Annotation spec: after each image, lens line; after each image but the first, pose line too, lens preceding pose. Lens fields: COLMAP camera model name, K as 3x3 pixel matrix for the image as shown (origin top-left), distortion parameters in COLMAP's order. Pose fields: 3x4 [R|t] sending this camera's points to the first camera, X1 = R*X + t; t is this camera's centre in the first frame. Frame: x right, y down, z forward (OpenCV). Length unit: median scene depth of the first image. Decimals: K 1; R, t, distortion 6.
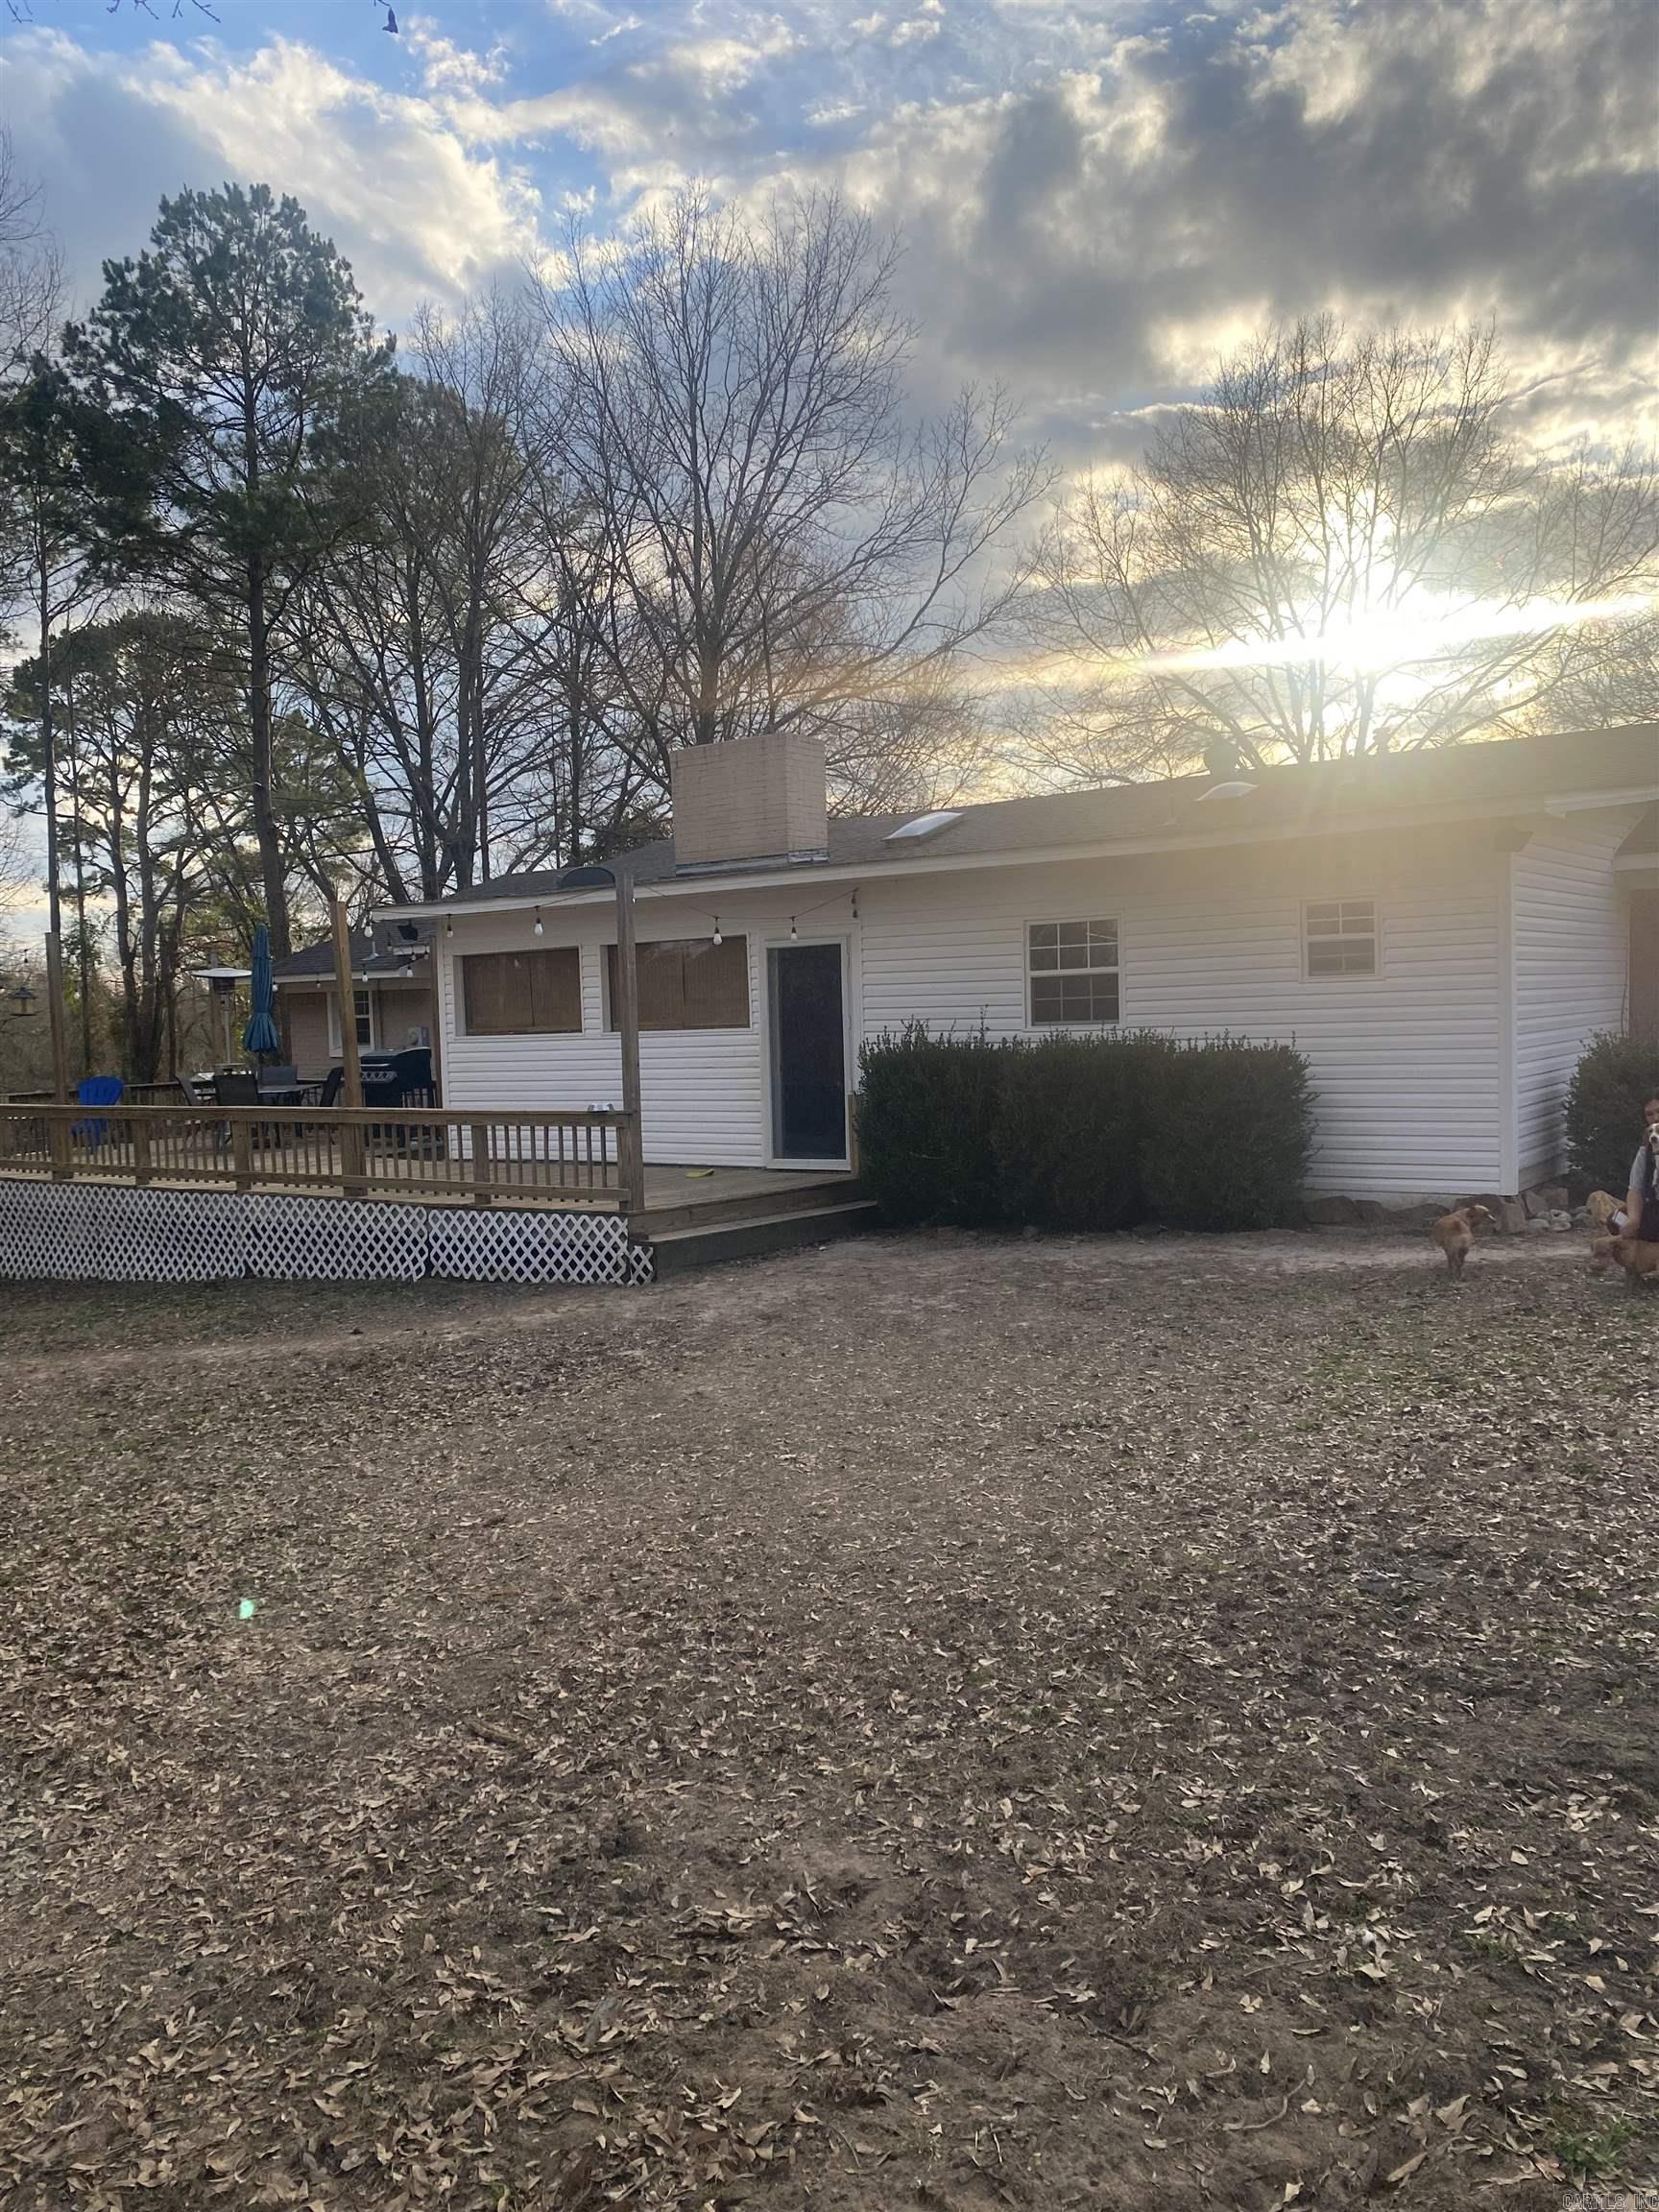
lens RADIAL K [[1685.8, 0, 829.5], [0, 1685.8, 1106.0], [0, 0, 1]] dist [0.195870, -0.545024]
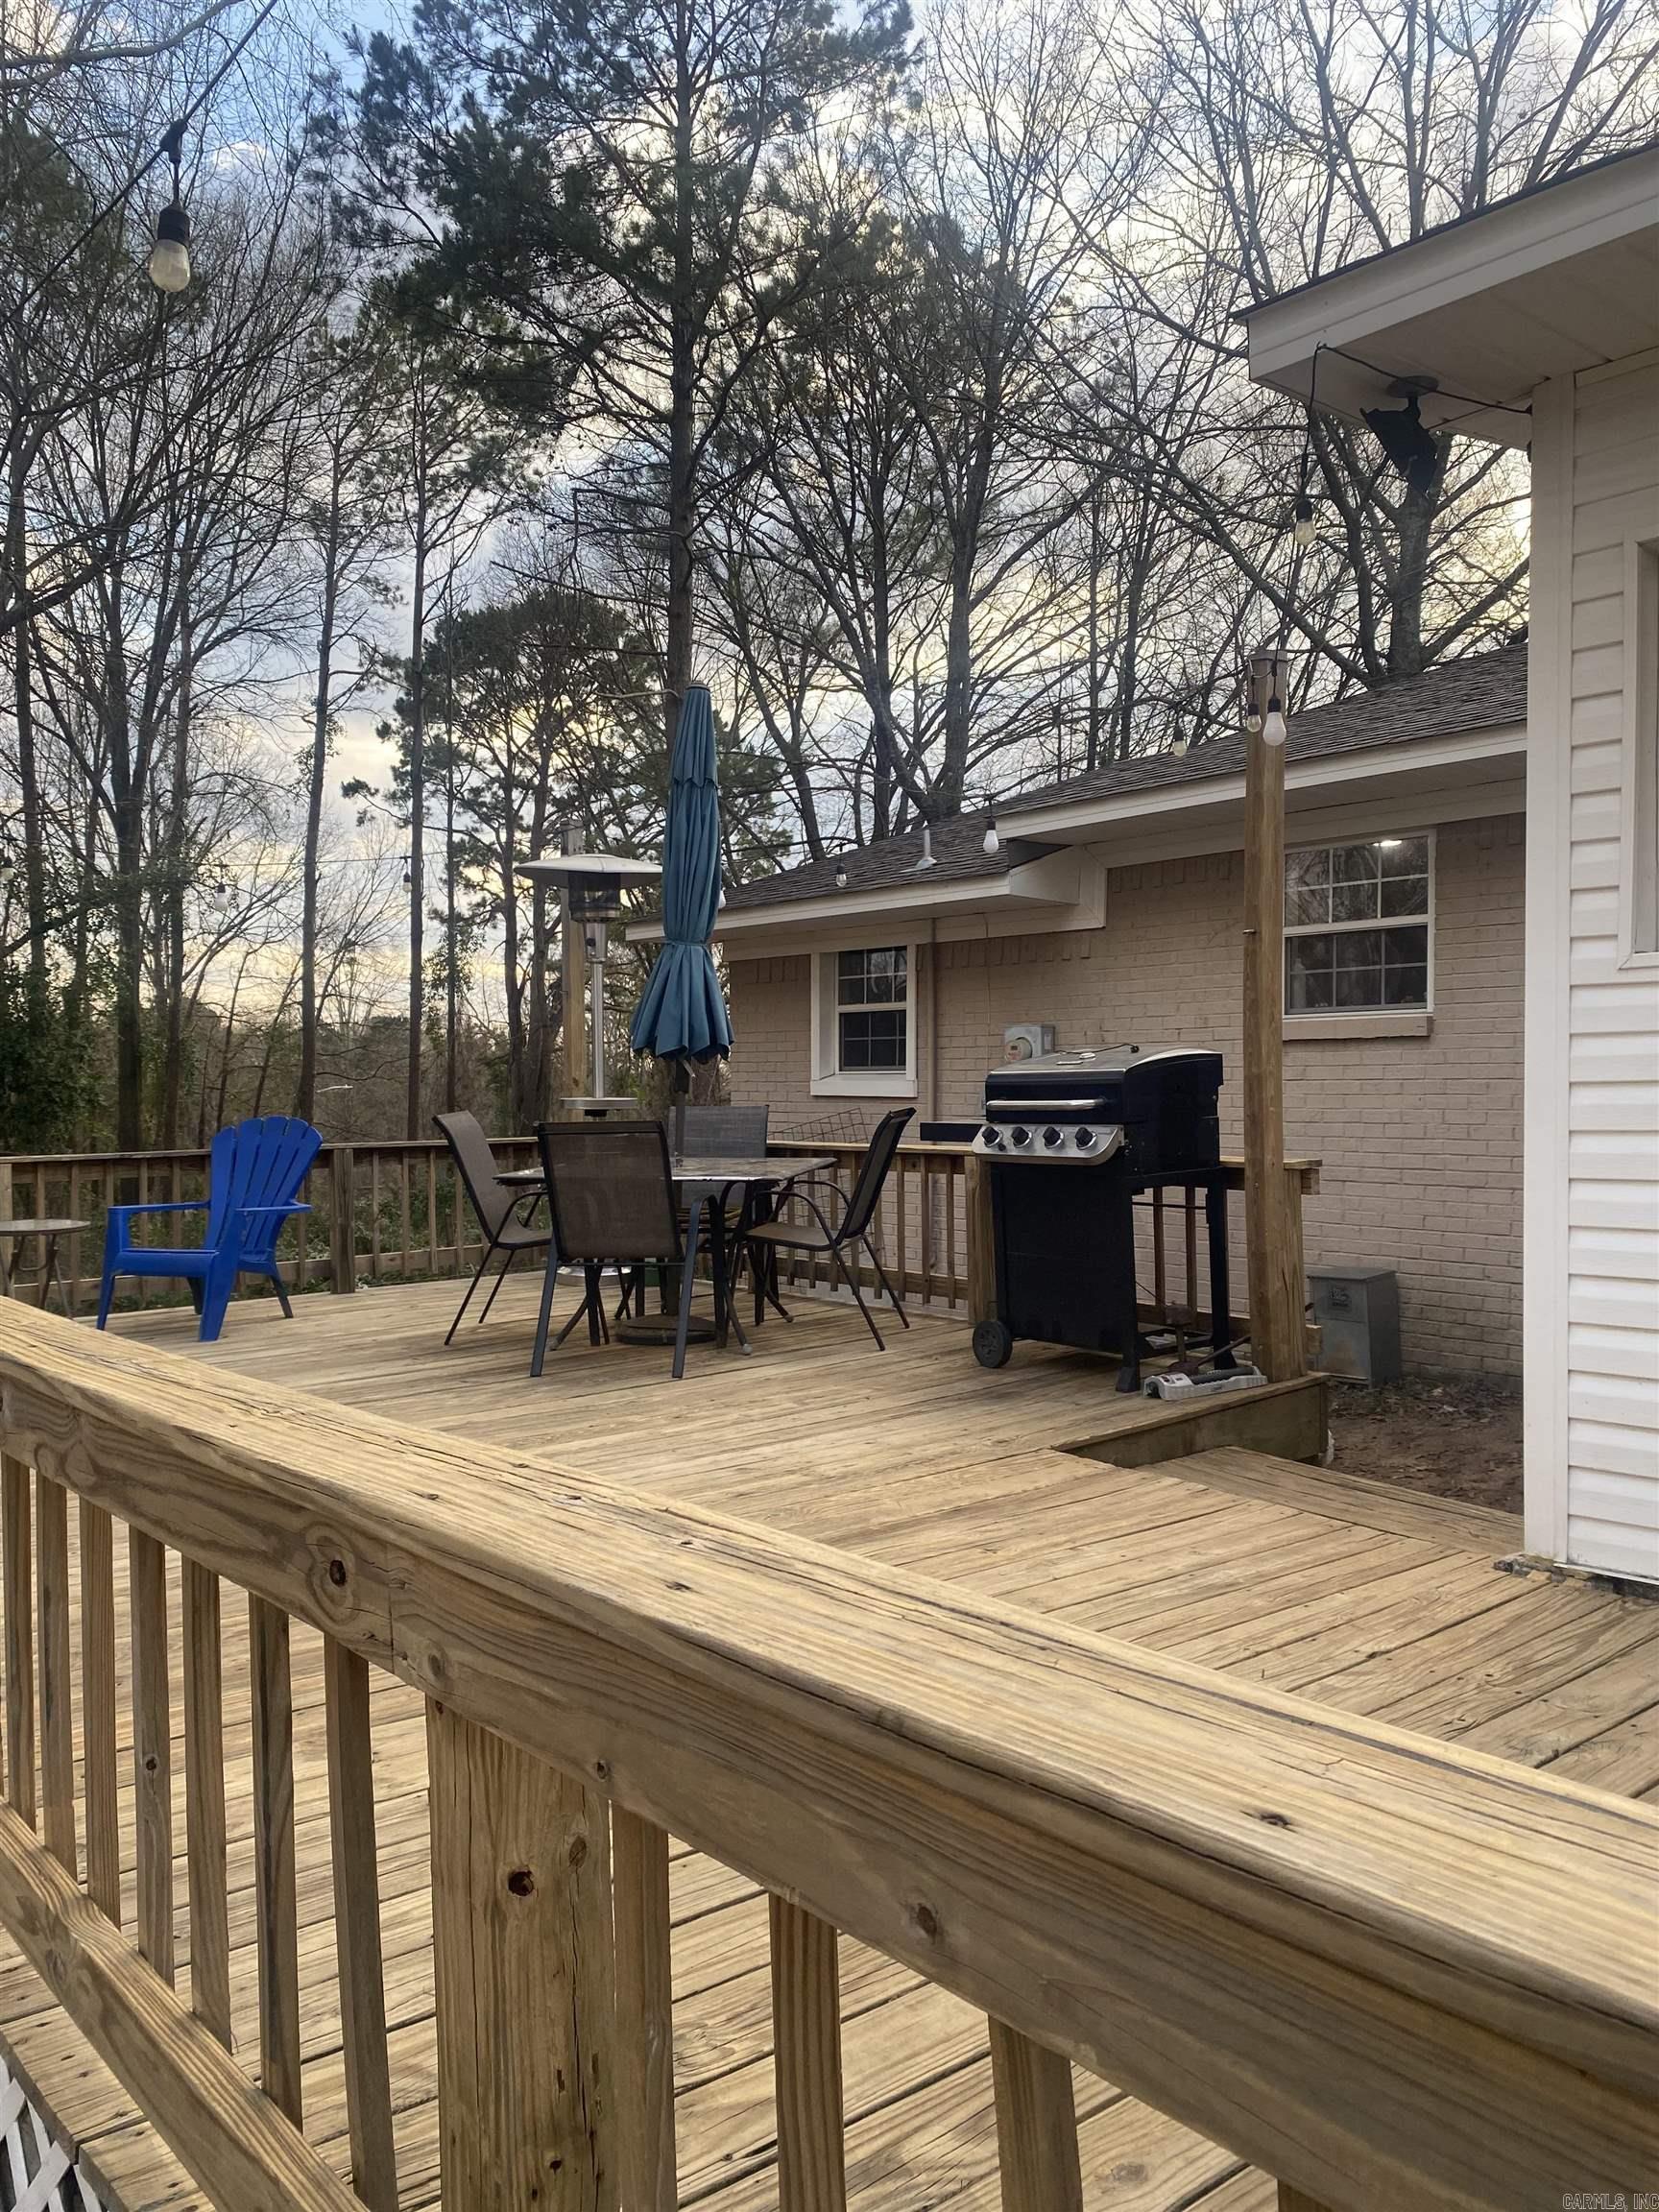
lens RADIAL K [[1685.8, 0, 829.5], [0, 1685.8, 1106.0], [0, 0, 1]] dist [0.195870, -0.545024]
pose [[0.976089, 0.054650, -0.210391, -0.054912], [-0.064153, 0.997193, -0.038607, -0.002477], [0.207690, 0.051181, 0.976855, 0.165864]]
